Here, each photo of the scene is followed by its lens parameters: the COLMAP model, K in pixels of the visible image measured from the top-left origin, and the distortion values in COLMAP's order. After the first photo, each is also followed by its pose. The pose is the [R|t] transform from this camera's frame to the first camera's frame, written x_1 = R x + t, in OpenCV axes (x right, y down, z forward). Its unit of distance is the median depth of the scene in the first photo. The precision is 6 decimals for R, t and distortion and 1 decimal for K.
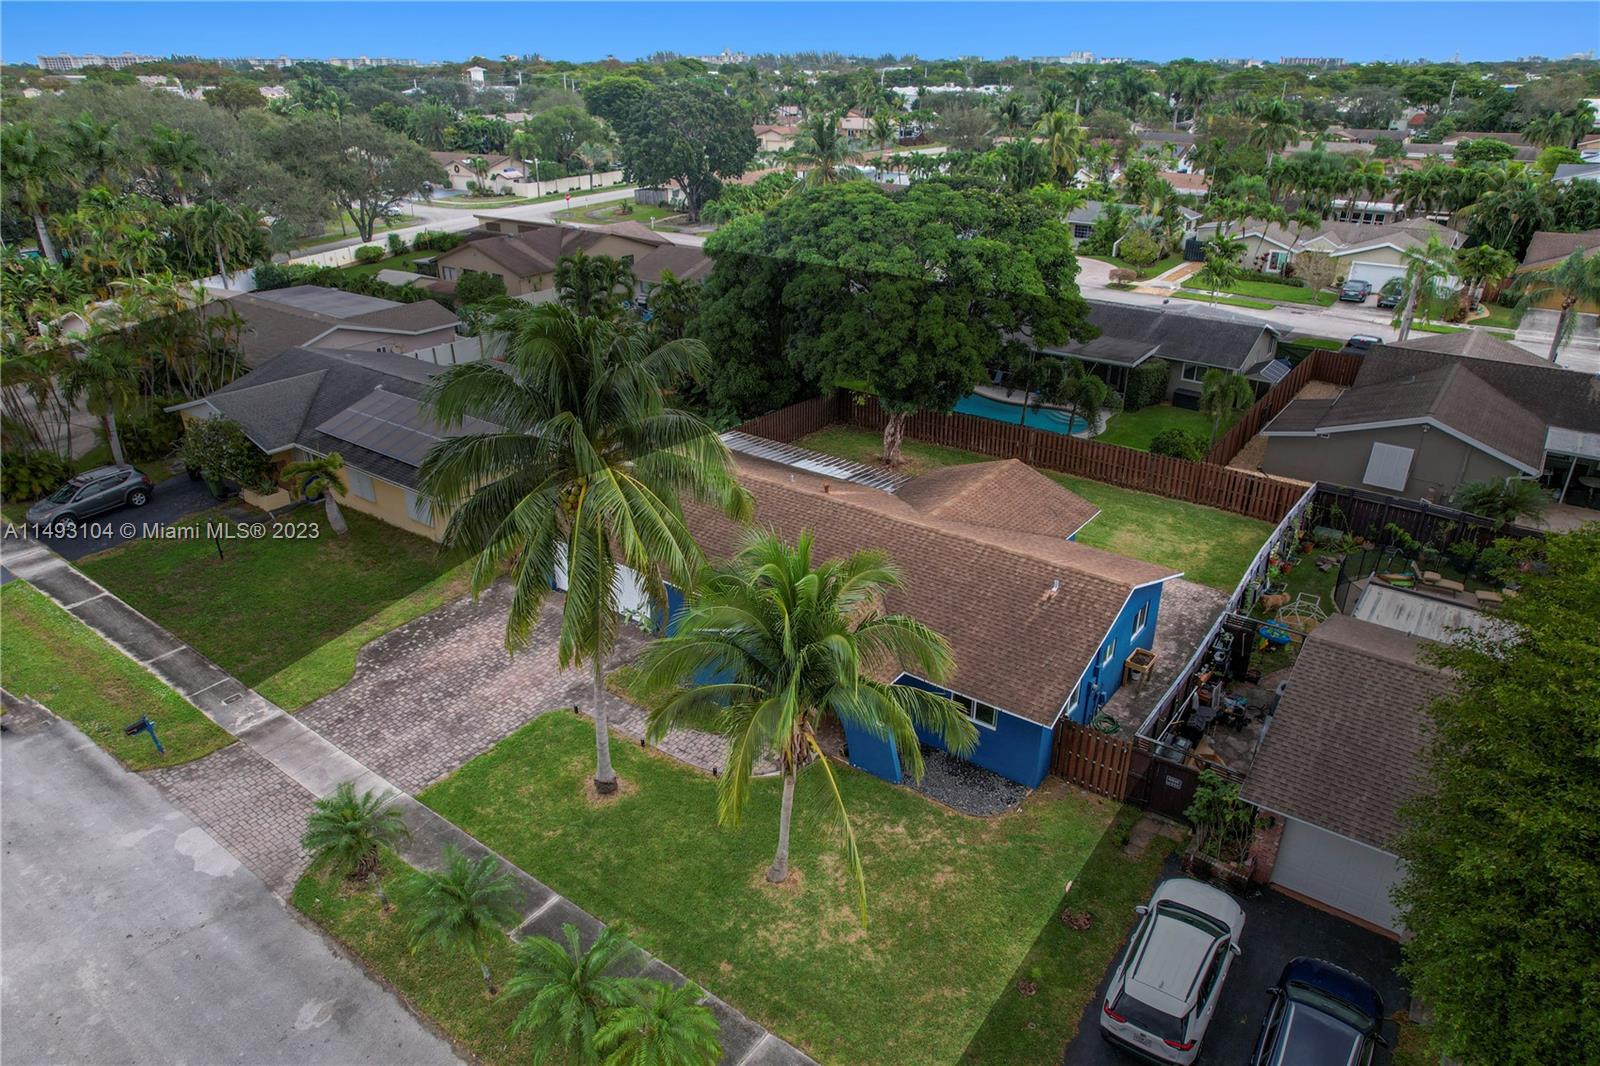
lens RADIAL K [[1030.6, 0, 800.0], [0, 1030.6, 533.0], [0, 0, 1]] dist [-0.081955, 0.067398]
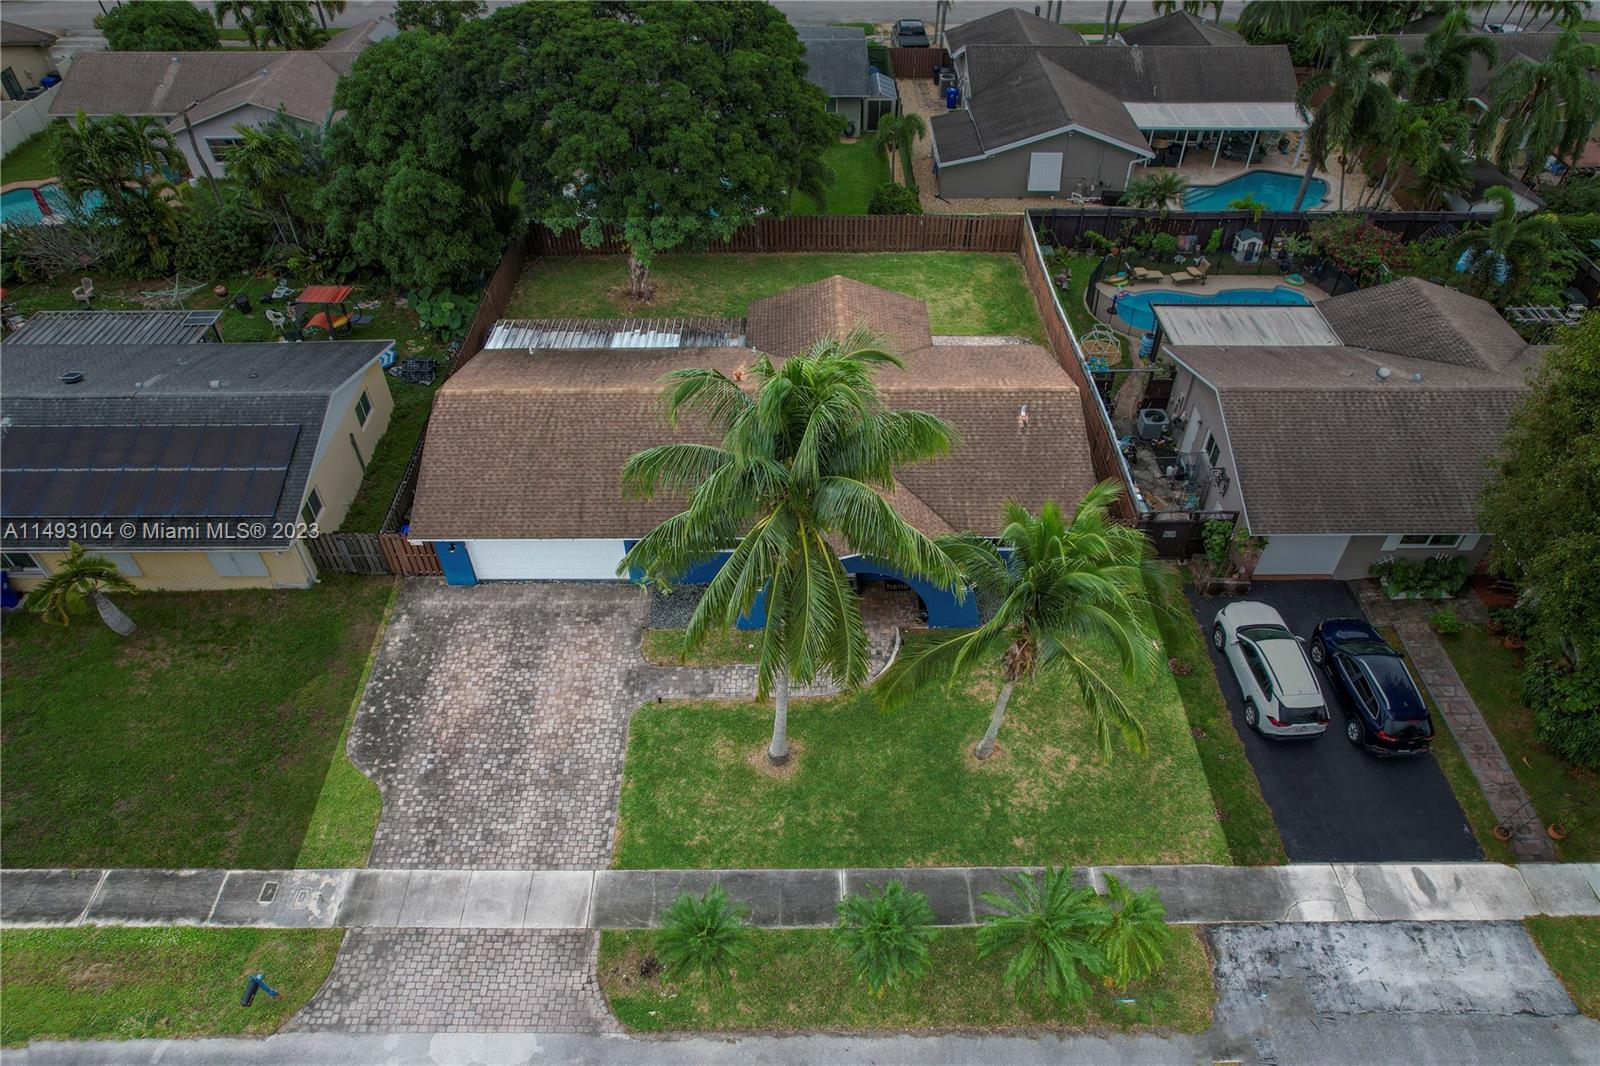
lens RADIAL K [[1030.6, 0, 800.0], [0, 1030.6, 533.0], [0, 0, 1]] dist [-0.081955, 0.067398]
pose [[0.799003, -0.414204, 0.435924, -0.476445], [0.257202, 0.890681, 0.374879, -0.301498], [-0.543545, -0.187409, 0.818191, 0.165539]]
